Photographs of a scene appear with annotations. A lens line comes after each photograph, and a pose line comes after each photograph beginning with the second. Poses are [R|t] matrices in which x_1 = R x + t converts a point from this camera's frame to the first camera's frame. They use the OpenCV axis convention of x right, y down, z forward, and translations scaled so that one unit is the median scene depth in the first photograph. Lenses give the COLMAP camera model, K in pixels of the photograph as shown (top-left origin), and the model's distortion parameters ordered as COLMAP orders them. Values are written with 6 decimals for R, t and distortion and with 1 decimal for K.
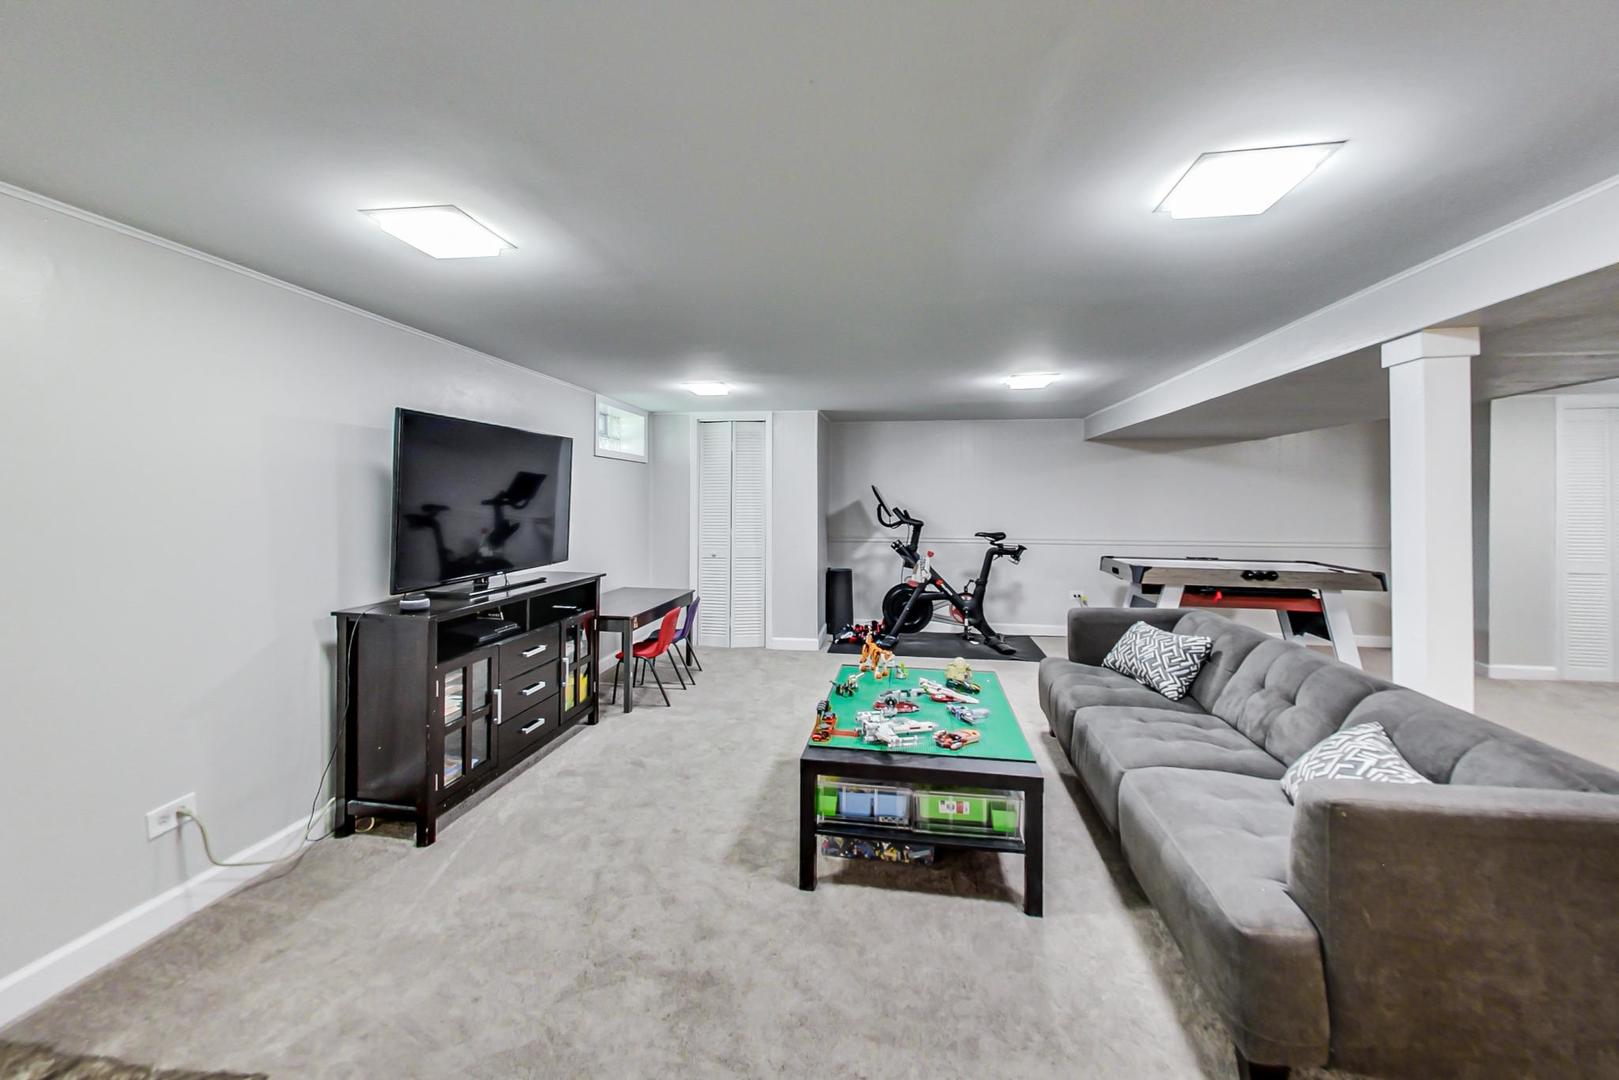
lens RADIAL K [[610.1, 0, 818.2], [0, 610.1, 496.6], [0, 0, 1]] dist [0.000528, 0.000162]
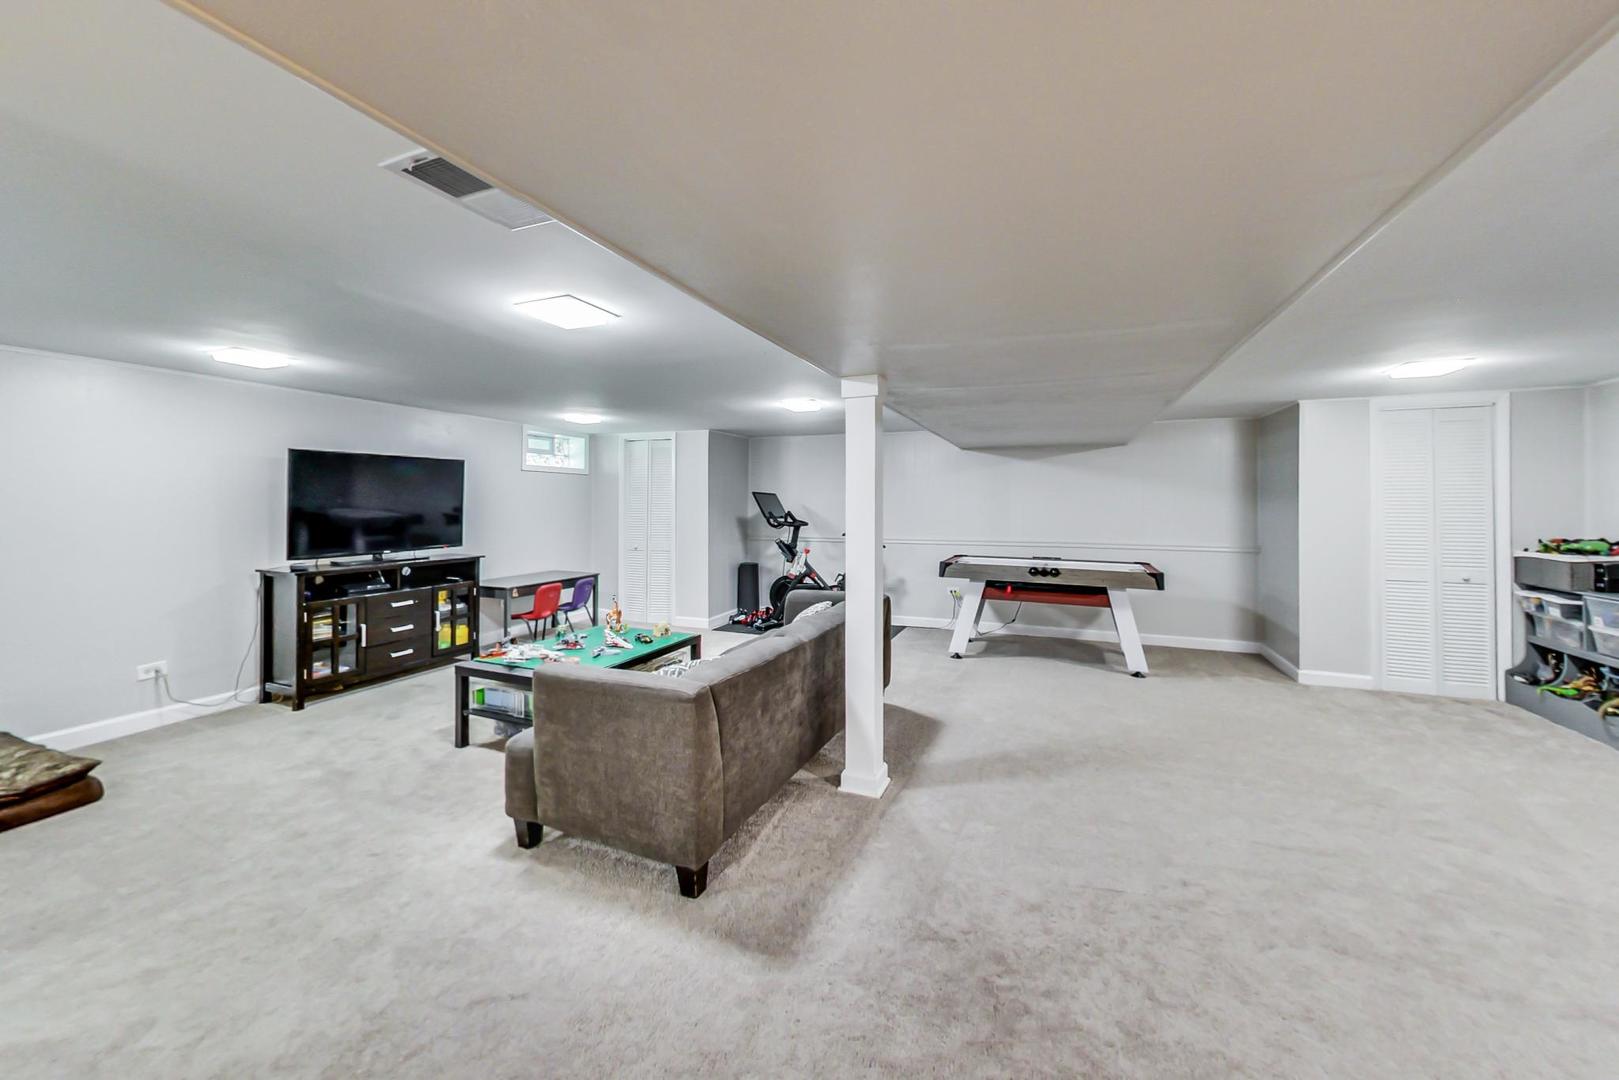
lens RADIAL K [[610.1, 0, 811.4], [0, 610.1, 493.1], [0, 0, 1]] dist [0.000528, 0.000162]
pose [[0.973490, -0.004813, -0.228681, 0.571568], [0.001251, 0.999876, -0.015718, 0.004585], [0.228728, 0.015016, 0.973375, -0.156811]]
